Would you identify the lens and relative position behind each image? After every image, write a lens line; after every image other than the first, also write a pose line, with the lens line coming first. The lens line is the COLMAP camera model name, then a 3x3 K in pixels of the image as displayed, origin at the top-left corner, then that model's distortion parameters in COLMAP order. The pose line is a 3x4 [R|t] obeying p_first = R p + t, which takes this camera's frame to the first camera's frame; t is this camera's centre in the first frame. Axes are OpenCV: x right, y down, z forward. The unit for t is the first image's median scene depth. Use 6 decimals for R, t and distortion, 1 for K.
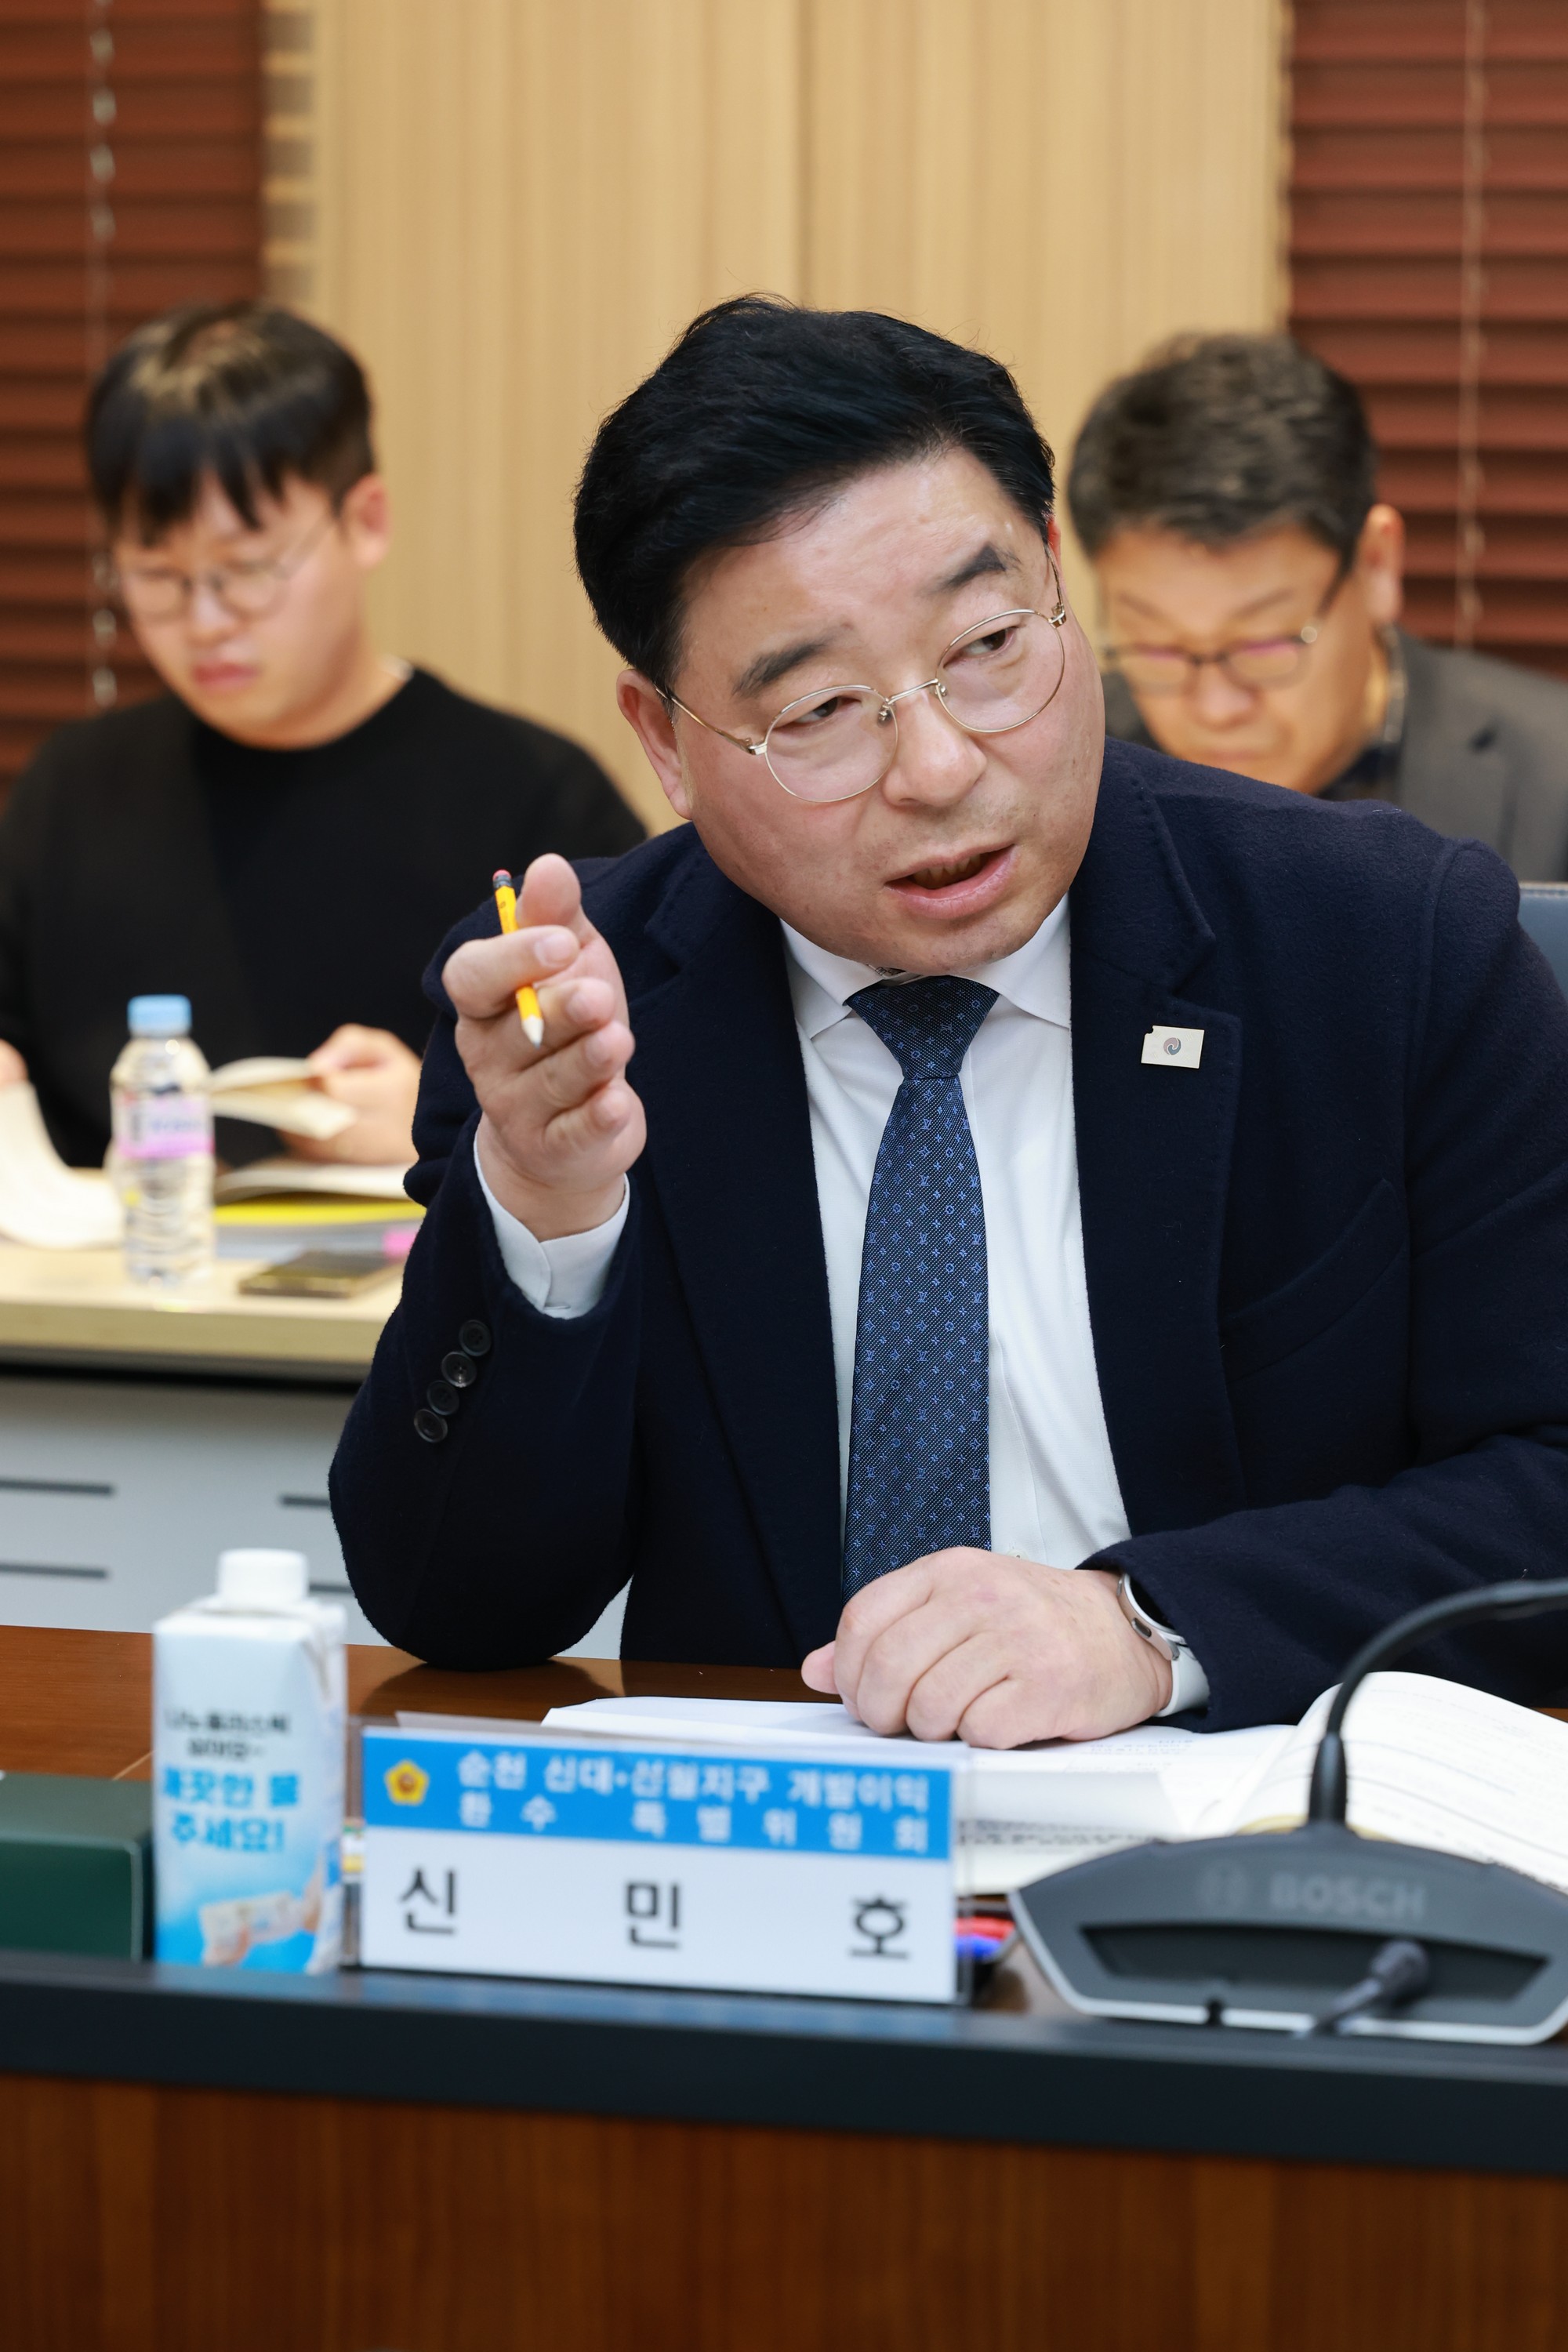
lens RADIAL K [[6878.0, 0, 784.0], [0, 6878.0, 1176.0], [0, 0, 1]] dist [-0.831439, 27.297377]
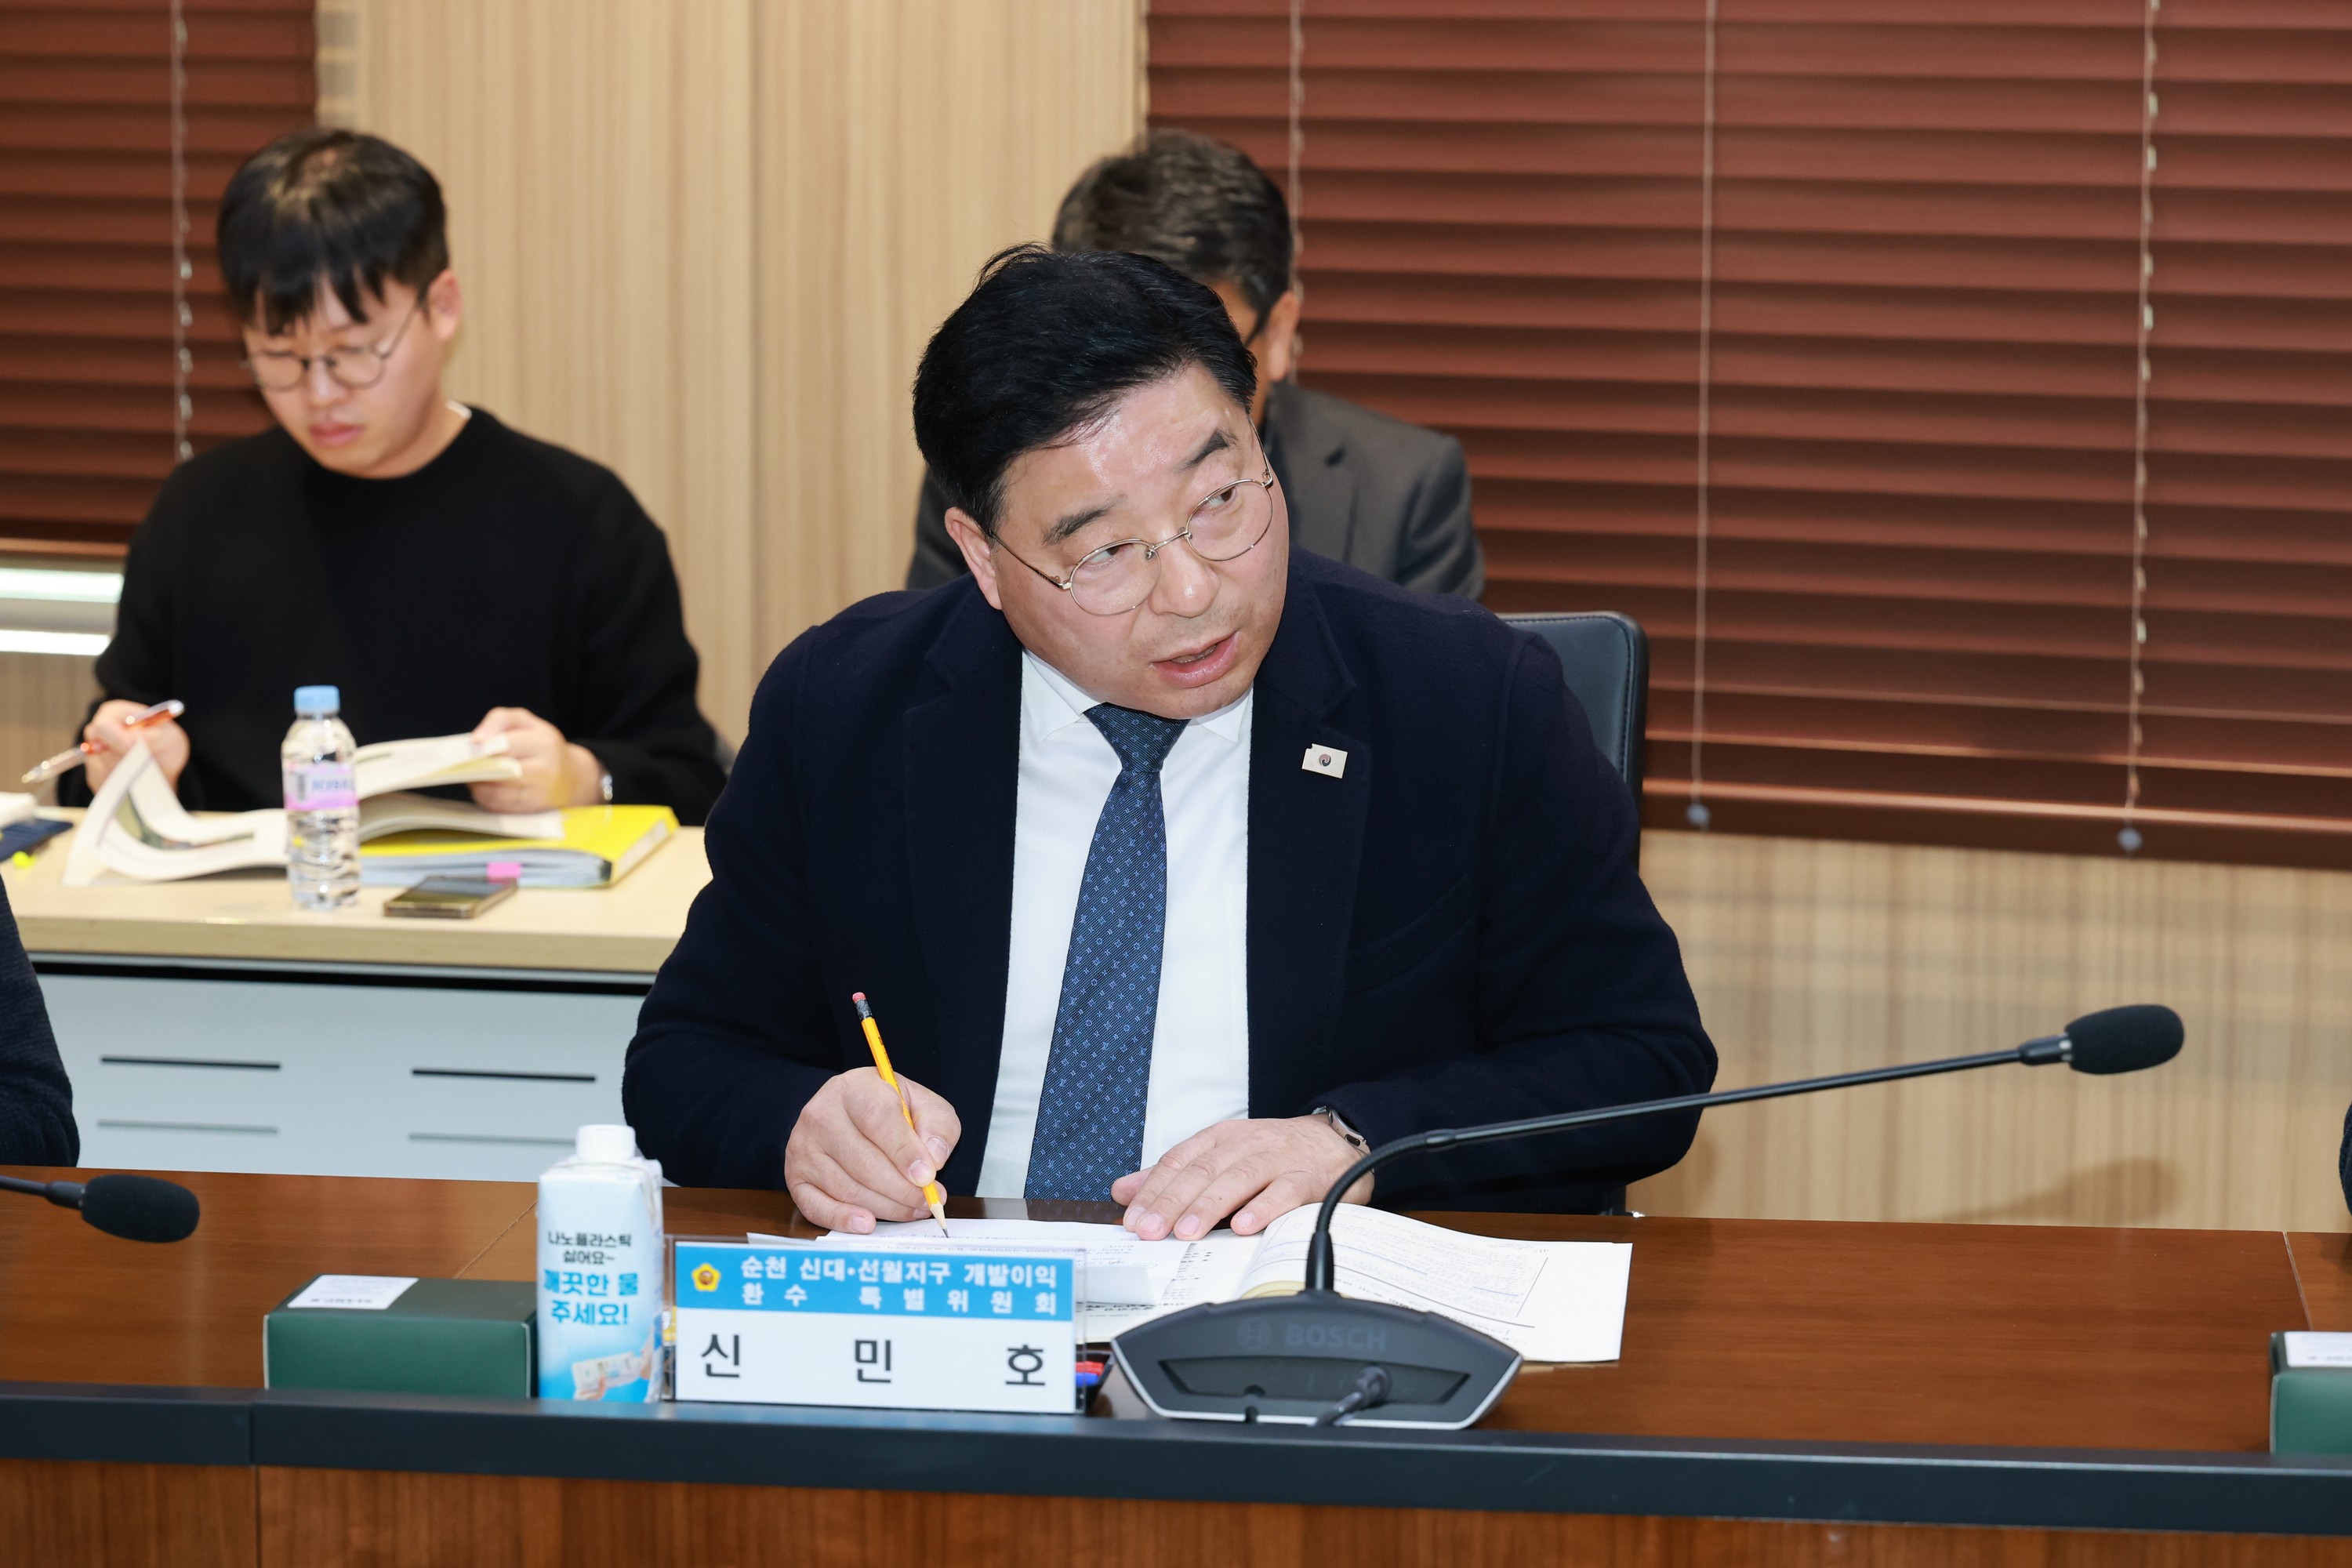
lens RADIAL K [[6131.8, 0, 1176.0], [0, 6131.8, 784.0], [0, 0, 1]] dist [-0.088606, -0.529466]
pose [[0.994198, -0.014898, 0.106531, -0.094790], [0.013883, 0.999851, 0.010266, -0.031927], [-0.106668, -0.008727, 0.994256, -0.346824]]
